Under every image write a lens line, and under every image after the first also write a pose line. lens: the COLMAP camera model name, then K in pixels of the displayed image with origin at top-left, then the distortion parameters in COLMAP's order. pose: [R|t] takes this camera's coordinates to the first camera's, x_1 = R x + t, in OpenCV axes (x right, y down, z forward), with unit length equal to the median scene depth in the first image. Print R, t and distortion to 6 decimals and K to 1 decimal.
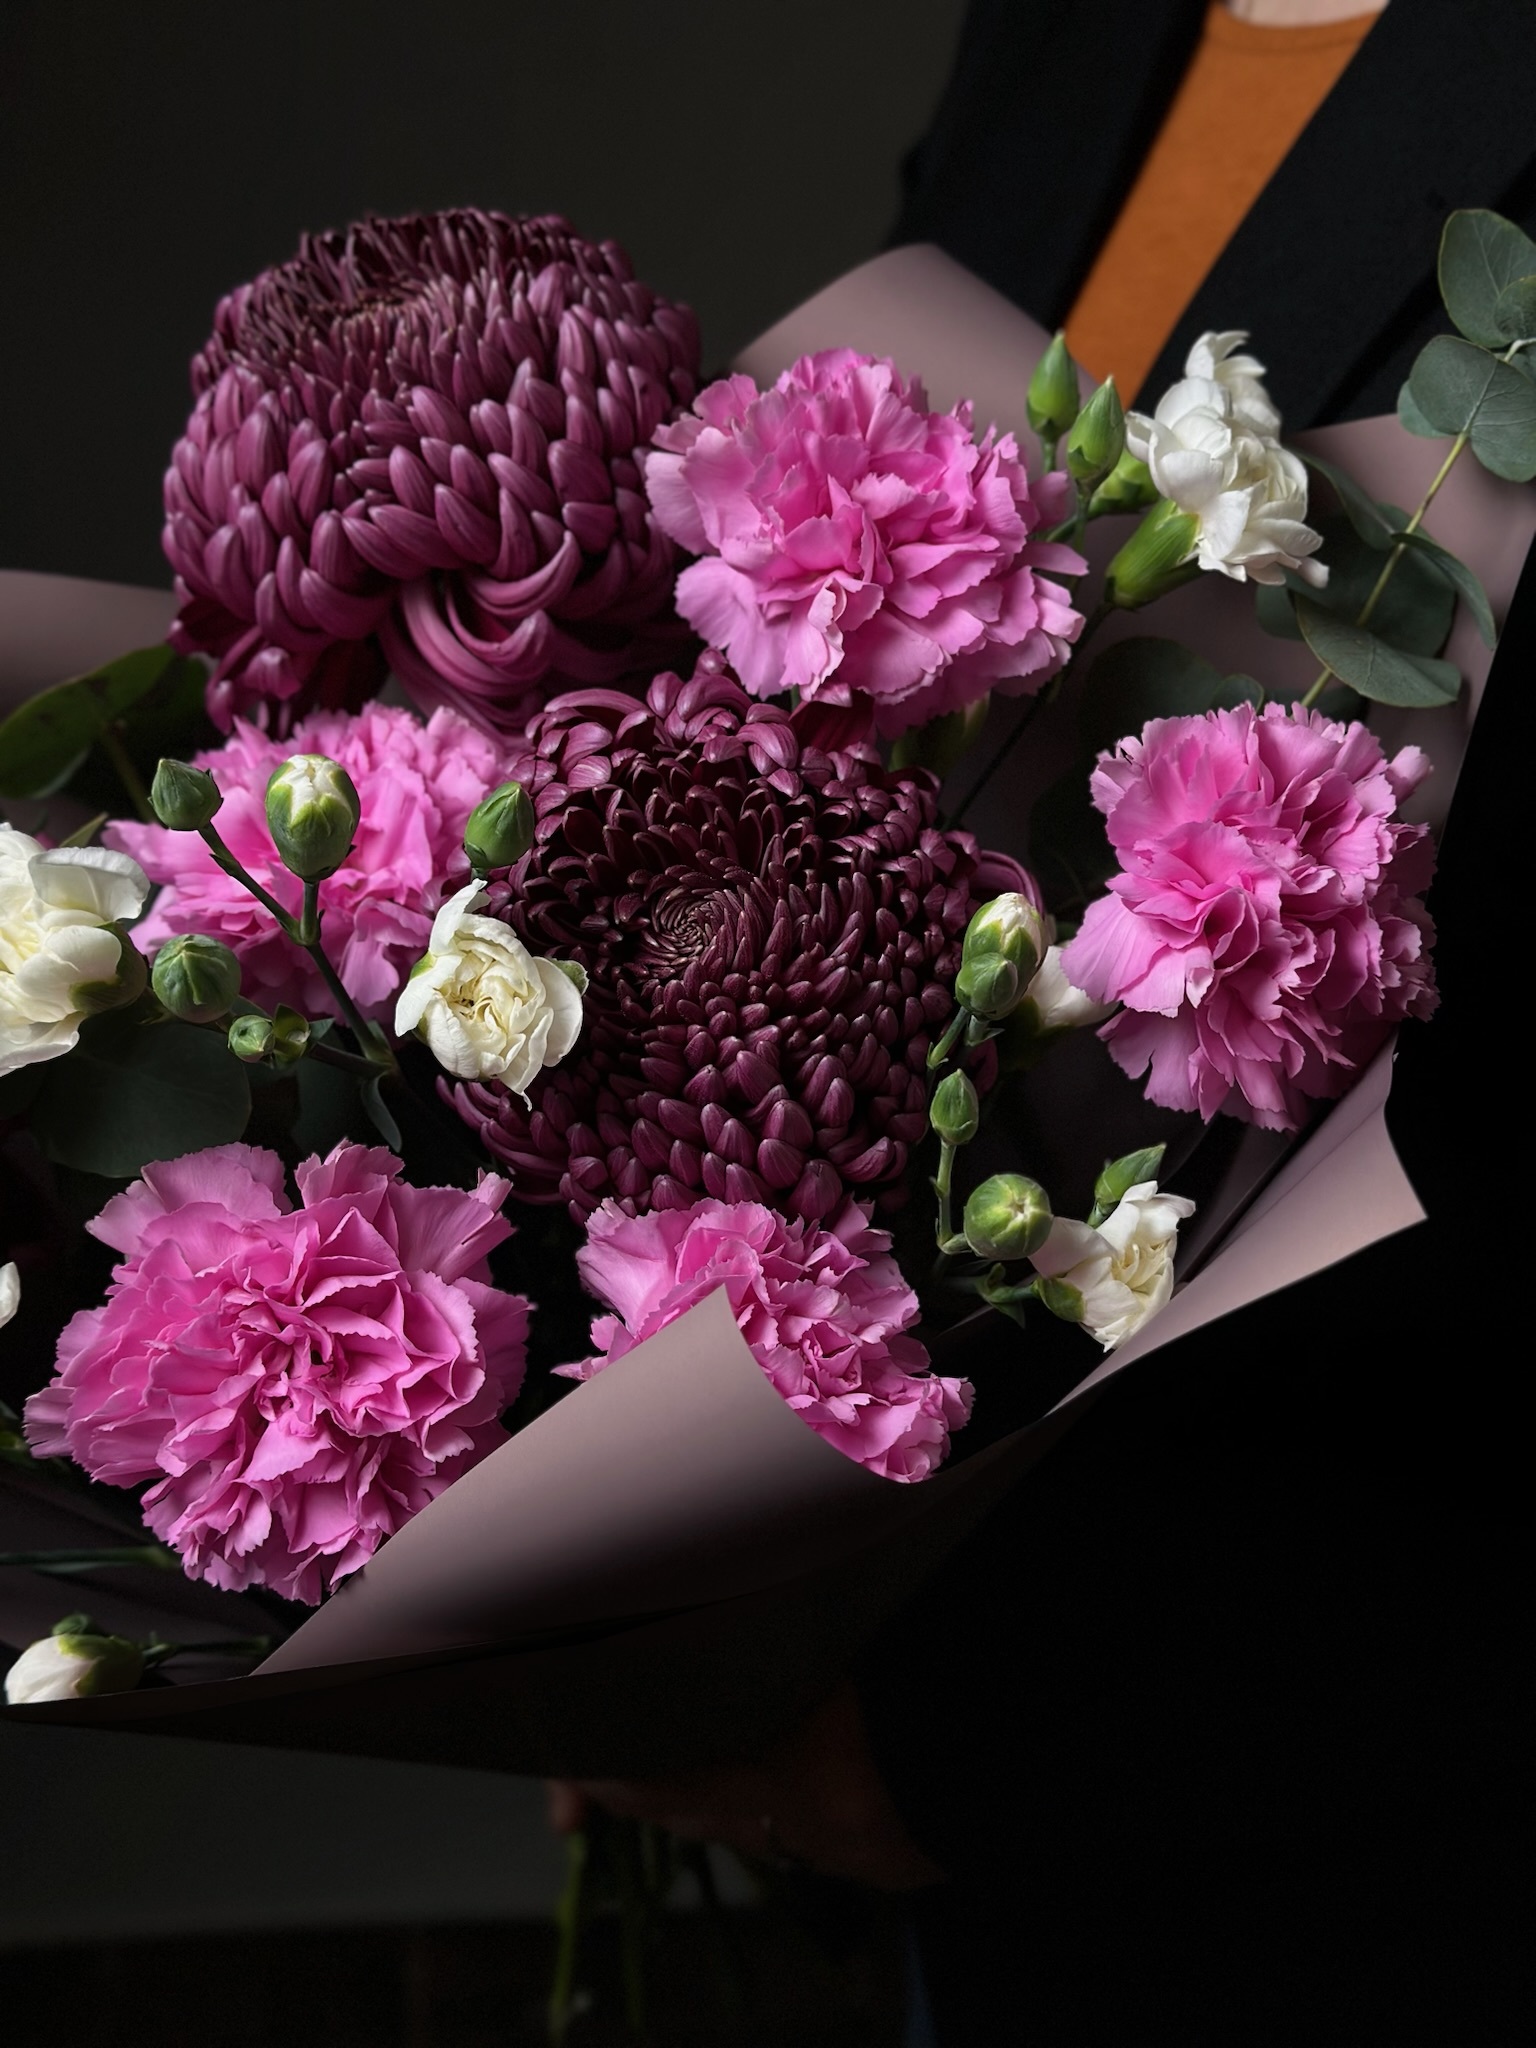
lens RADIAL K [[2840.3, 0, 805.0], [0, 2840.3, 1020.8], [0, 0, 1]] dist [0.119461, 0.000000]
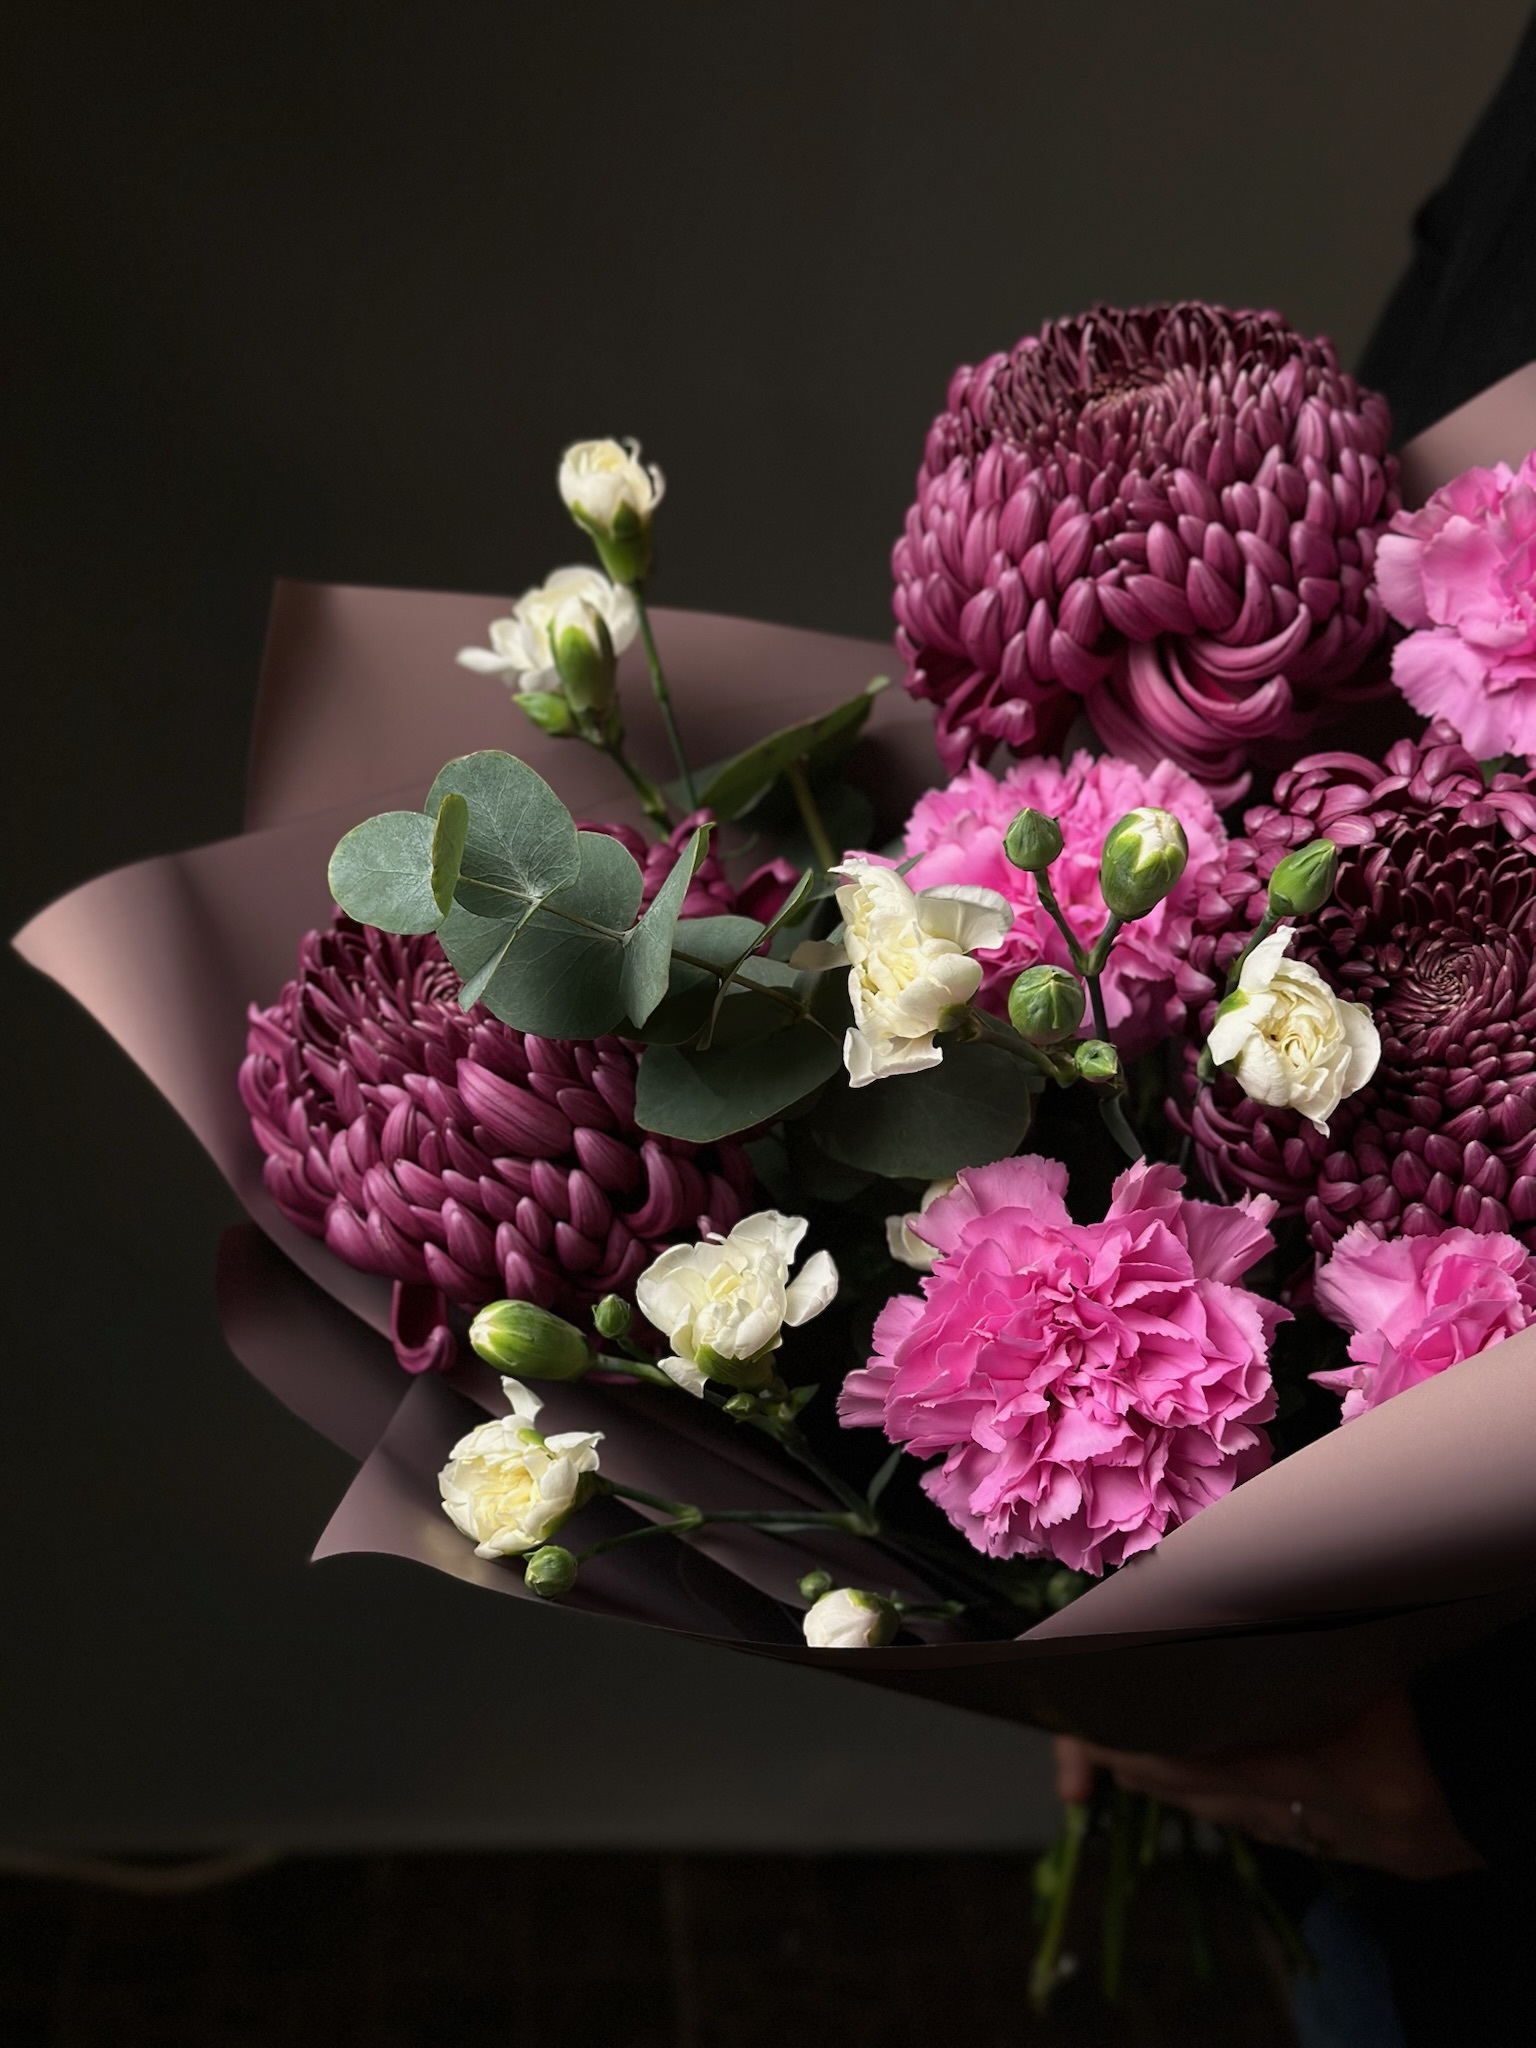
lens RADIAL K [[2840.3, 0, 762.6], [0, 2840.3, 1006.3], [0, 0, 1]] dist [0.119461, 0.000000]
pose [[0.998312, 0.048922, -0.031296, -0.264291], [-0.049128, 0.998775, -0.005851, -0.002448], [0.030971, 0.007379, 0.999493, -0.100615]]
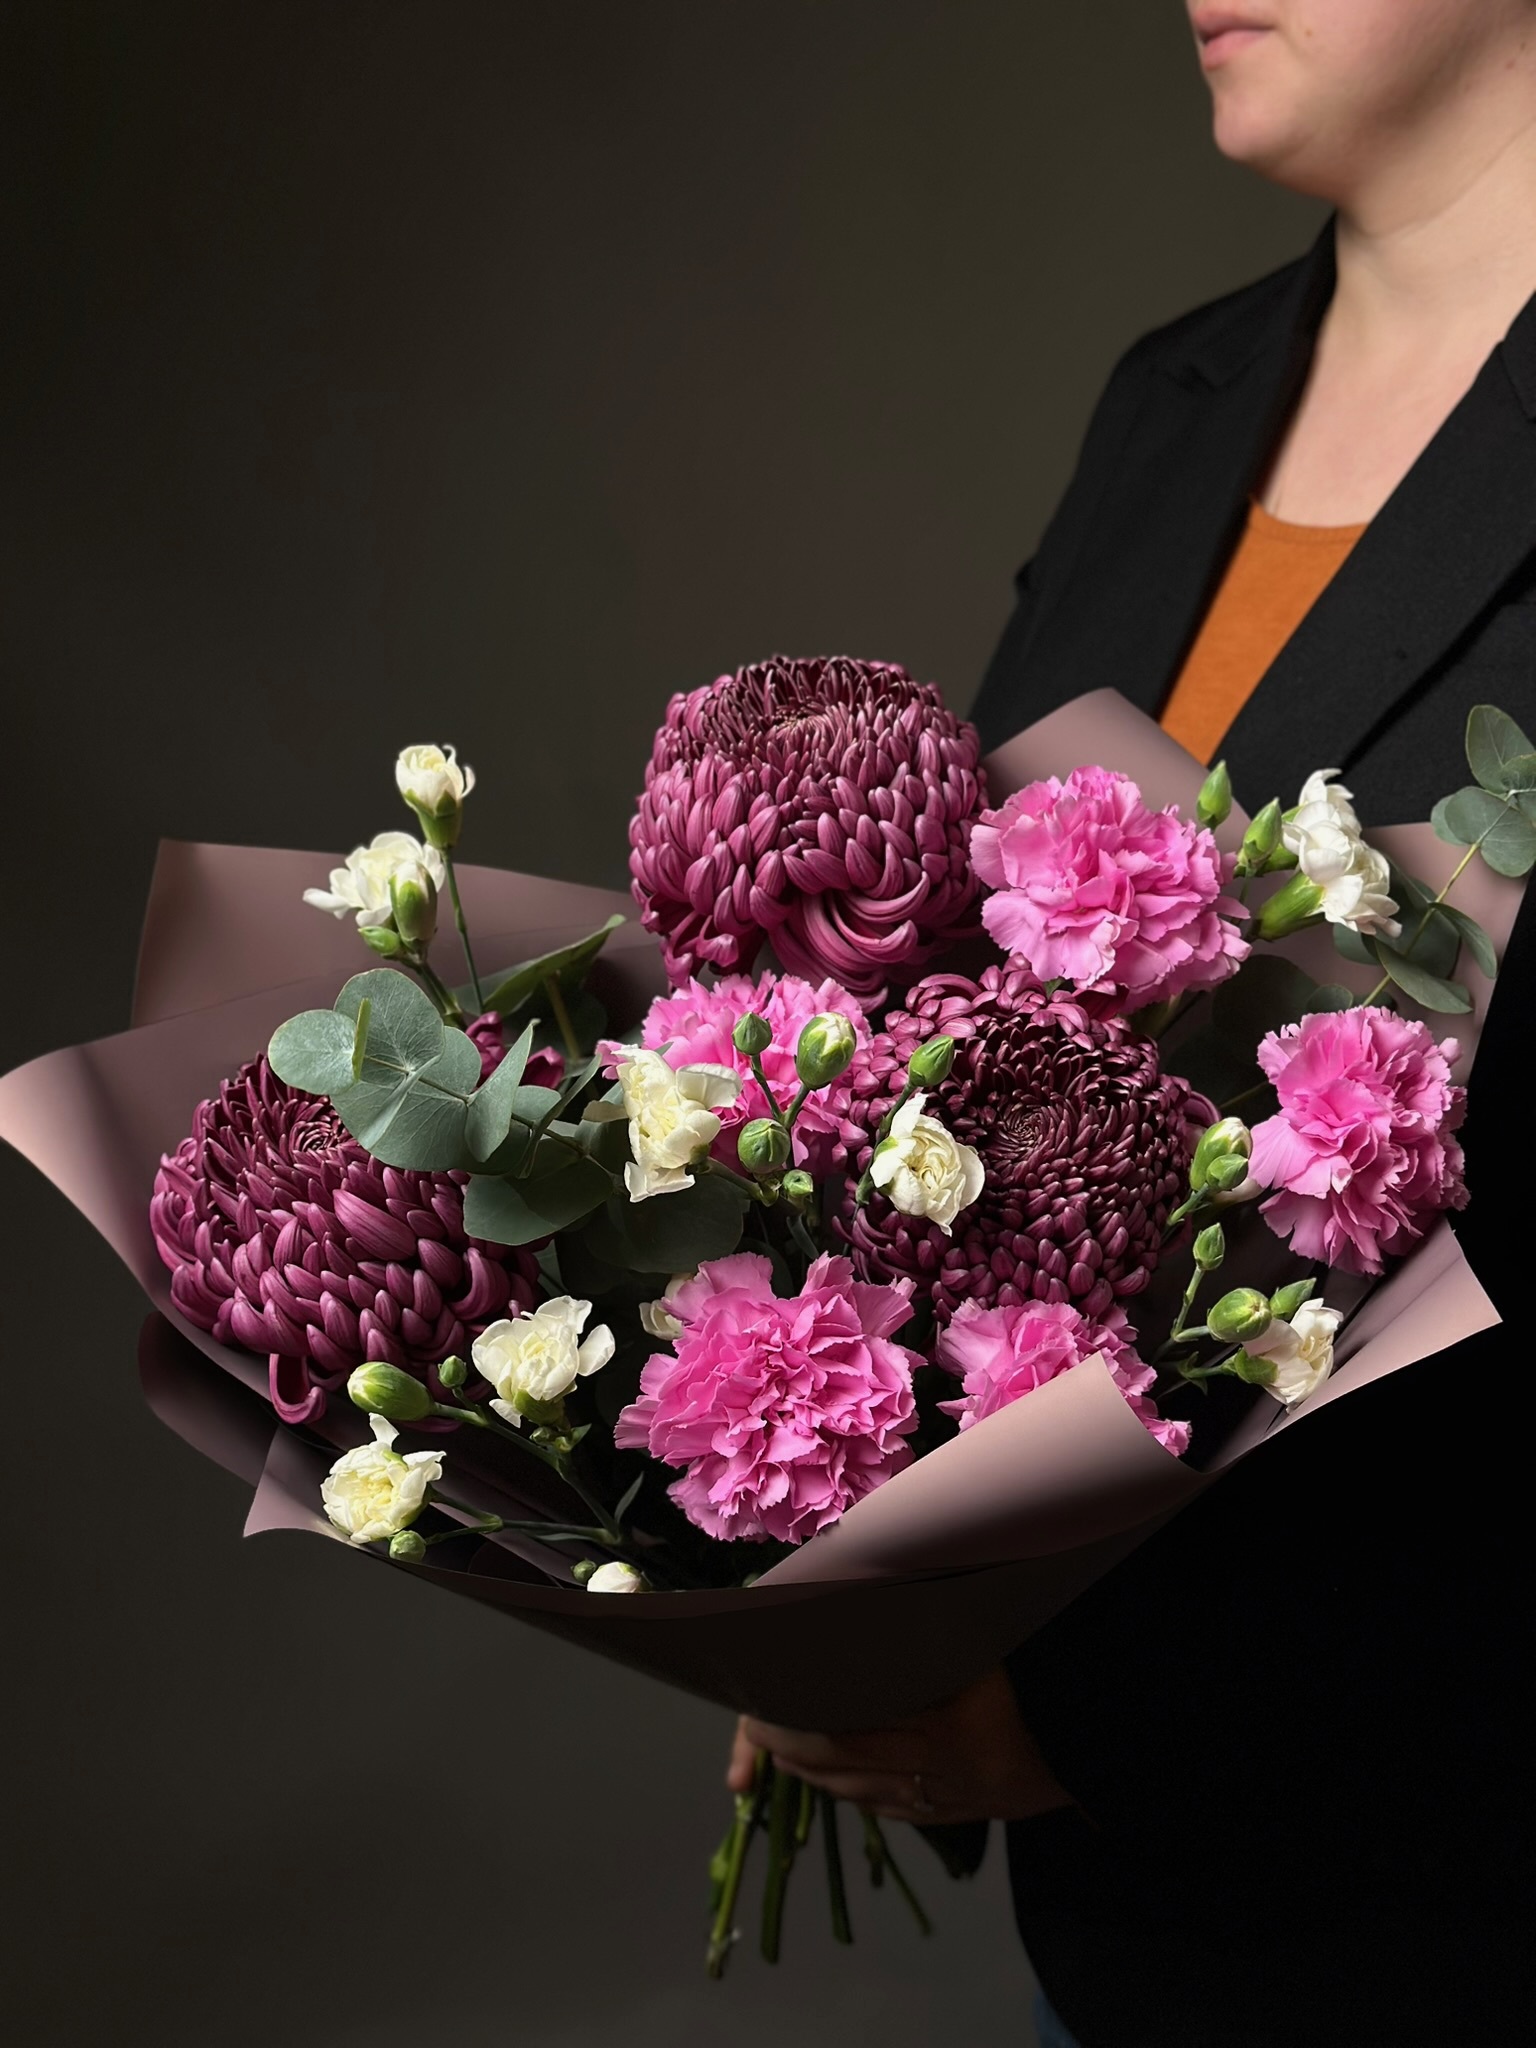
lens RADIAL K [[2840.3, 0, 785.1], [0, 2840.3, 1005.9], [0, 0, 1]] dist [0.119461, 0.000000]
pose [[0.990584, 0.052633, 0.126387, -0.374882], [-0.042225, 0.995599, -0.083664, 0.037112], [-0.130234, 0.077540, 0.988447, -0.556115]]
